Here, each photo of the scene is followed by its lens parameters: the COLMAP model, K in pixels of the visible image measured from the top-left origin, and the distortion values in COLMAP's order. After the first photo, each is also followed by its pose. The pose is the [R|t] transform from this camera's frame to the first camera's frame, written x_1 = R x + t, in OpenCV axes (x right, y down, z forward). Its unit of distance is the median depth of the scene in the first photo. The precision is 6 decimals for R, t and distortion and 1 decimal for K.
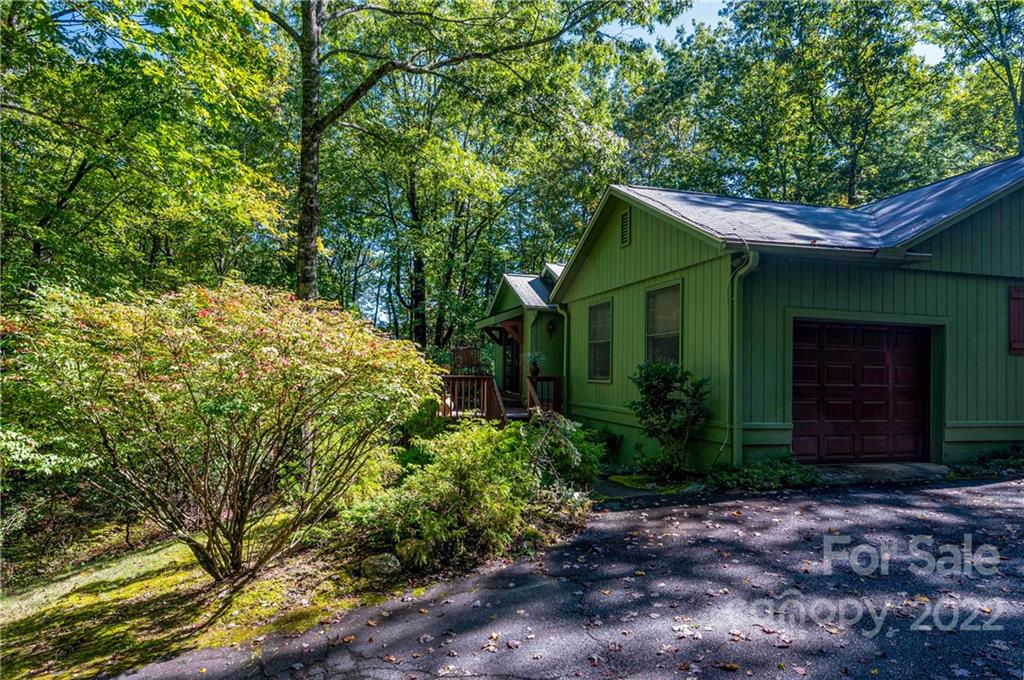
lens RADIAL K [[610.5, 0, 516.9], [0, 610.5, 364.4], [0, 0, 1]] dist [0.001403, -0.000843]
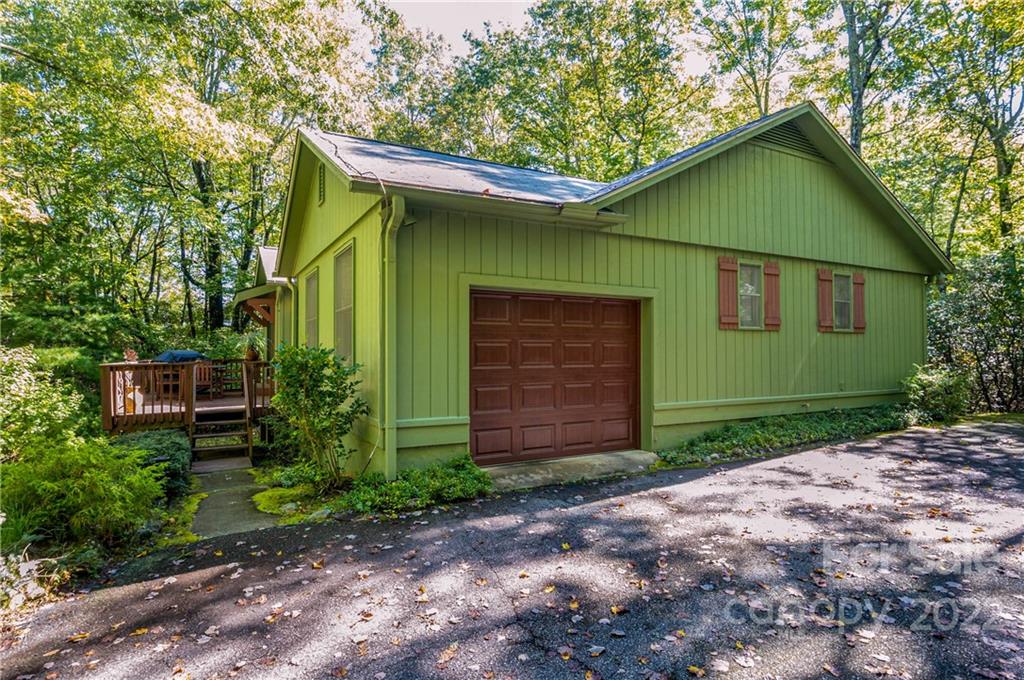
lens RADIAL K [[551.0, 0, 513.0], [0, 551.0, 345.5], [0, 0, 1]] dist [-0.001818, -0.000830]
pose [[0.973742, -0.014967, 0.227163, 0.305524], [0.013805, 0.999882, 0.006706, -0.001487], [-0.227237, -0.003394, 0.973834, 0.245467]]
